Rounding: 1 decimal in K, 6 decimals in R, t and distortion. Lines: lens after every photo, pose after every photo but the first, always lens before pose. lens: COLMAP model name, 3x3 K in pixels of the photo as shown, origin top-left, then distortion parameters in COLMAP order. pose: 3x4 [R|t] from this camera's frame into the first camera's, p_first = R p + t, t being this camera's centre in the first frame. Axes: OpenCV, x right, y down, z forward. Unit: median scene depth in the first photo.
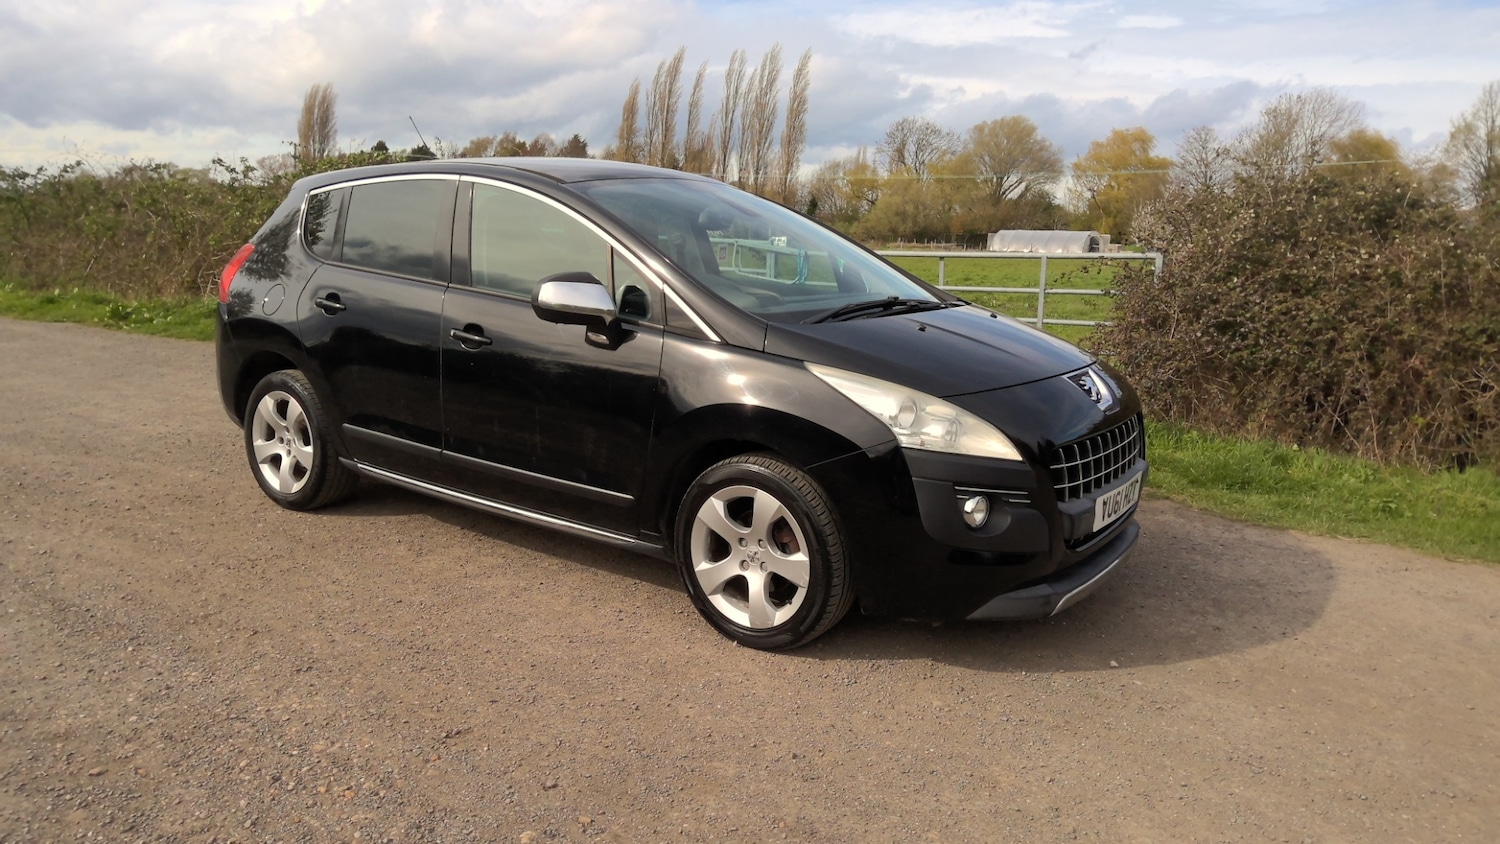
lens RADIAL K [[1051.3, 0, 757.2], [0, 1051.3, 418.4], [0, 0, 1]] dist [0.098449, -0.117719]
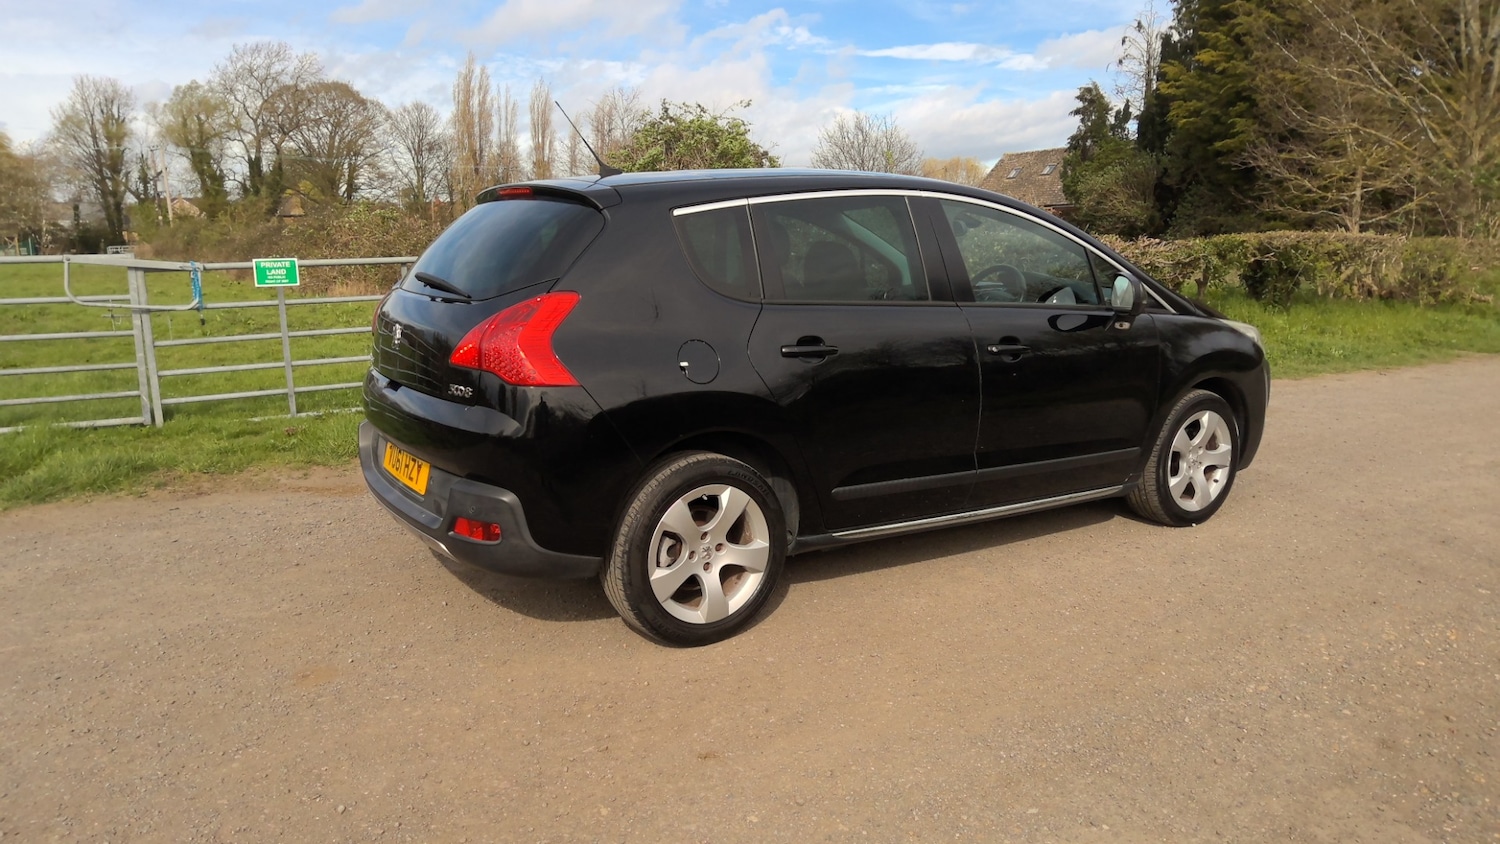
lens RADIAL K [[1047.5, 0, 750.0], [0, 1047.5, 422.0], [0, 0, 1]] dist [0.069331, -0.099305]
pose [[0.390973, -0.199338, 0.898557, -1.061500], [0.186703, 0.973145, 0.134648, -0.156864], [-0.901267, 0.115120, 0.417690, 0.667957]]
